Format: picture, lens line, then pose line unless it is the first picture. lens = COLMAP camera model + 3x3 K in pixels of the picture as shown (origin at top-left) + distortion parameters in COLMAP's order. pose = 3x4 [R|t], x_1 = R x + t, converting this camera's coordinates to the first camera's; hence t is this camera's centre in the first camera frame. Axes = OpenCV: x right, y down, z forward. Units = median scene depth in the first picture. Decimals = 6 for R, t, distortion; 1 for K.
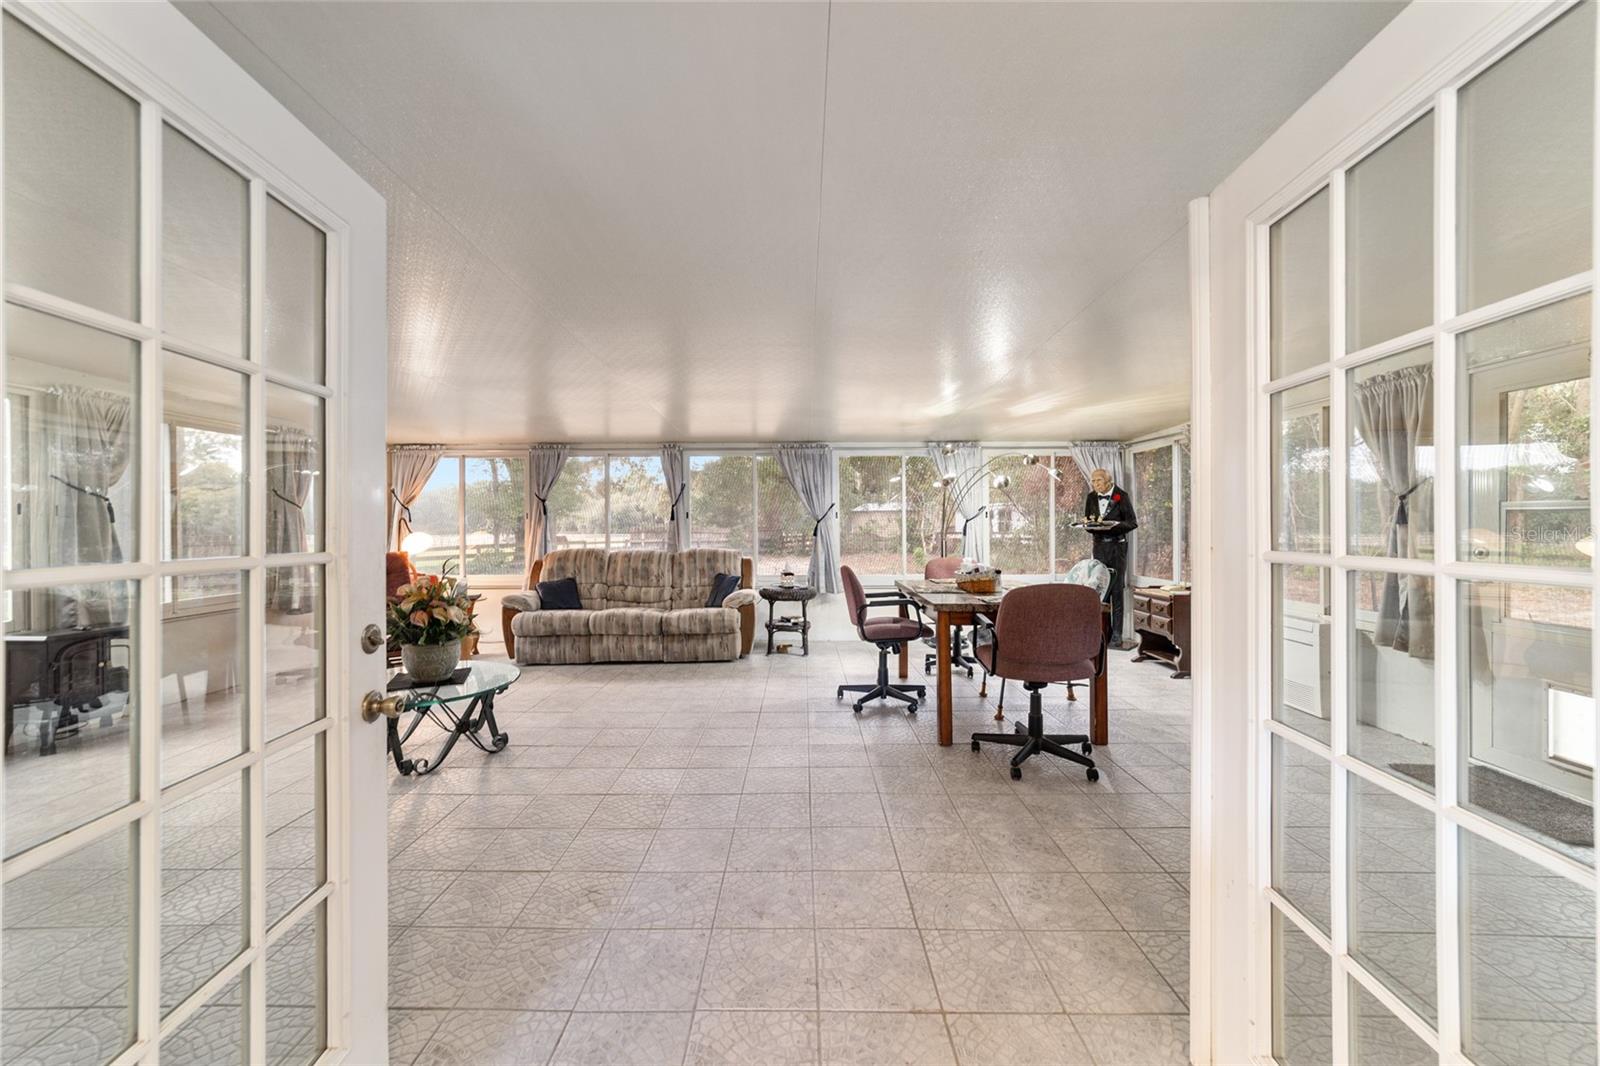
lens RADIAL K [[613.3, 0, 792.4], [0, 613.3, 528.8], [0, 0, 1]] dist [-0.019452, 0.008740]
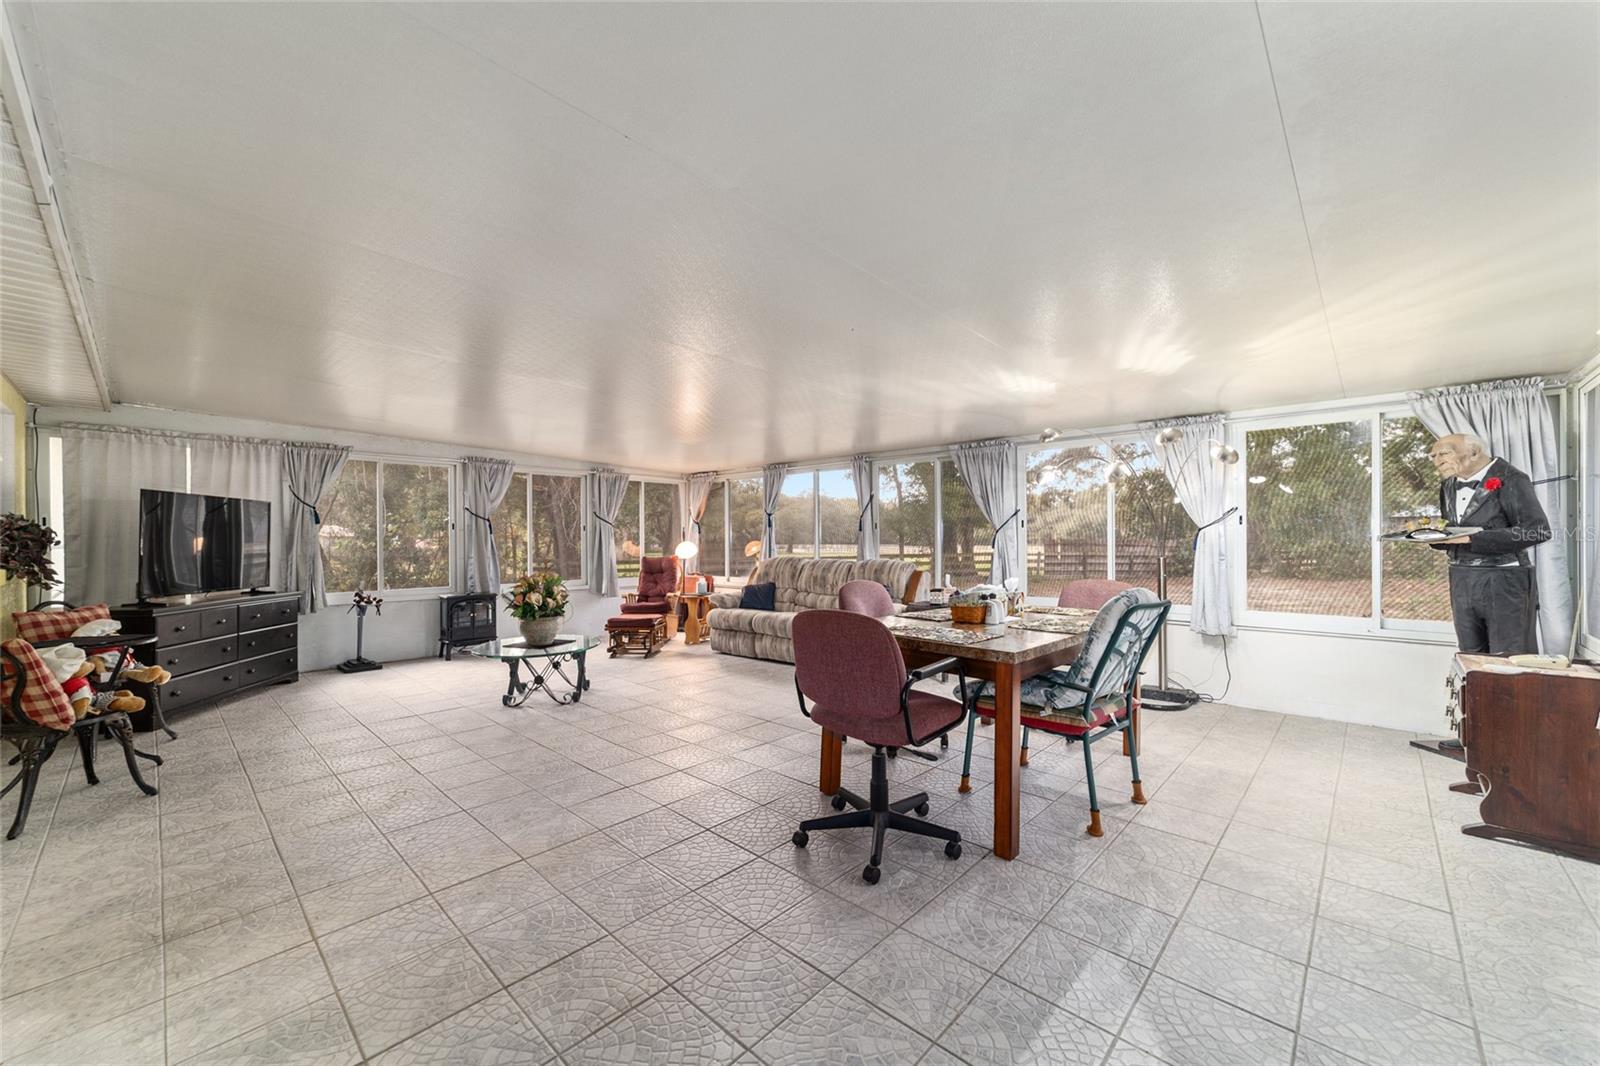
lens RADIAL K [[618.6, 0, 784.1], [0, 618.6, 535.9], [0, 0, 1]] dist [-0.002059, 0.000142]
pose [[0.741324, 0.000022, -0.671147, 0.418573], [-0.007154, 0.999943, -0.007869, 0.003376], [0.671109, 0.010635, 0.741283, 0.173071]]
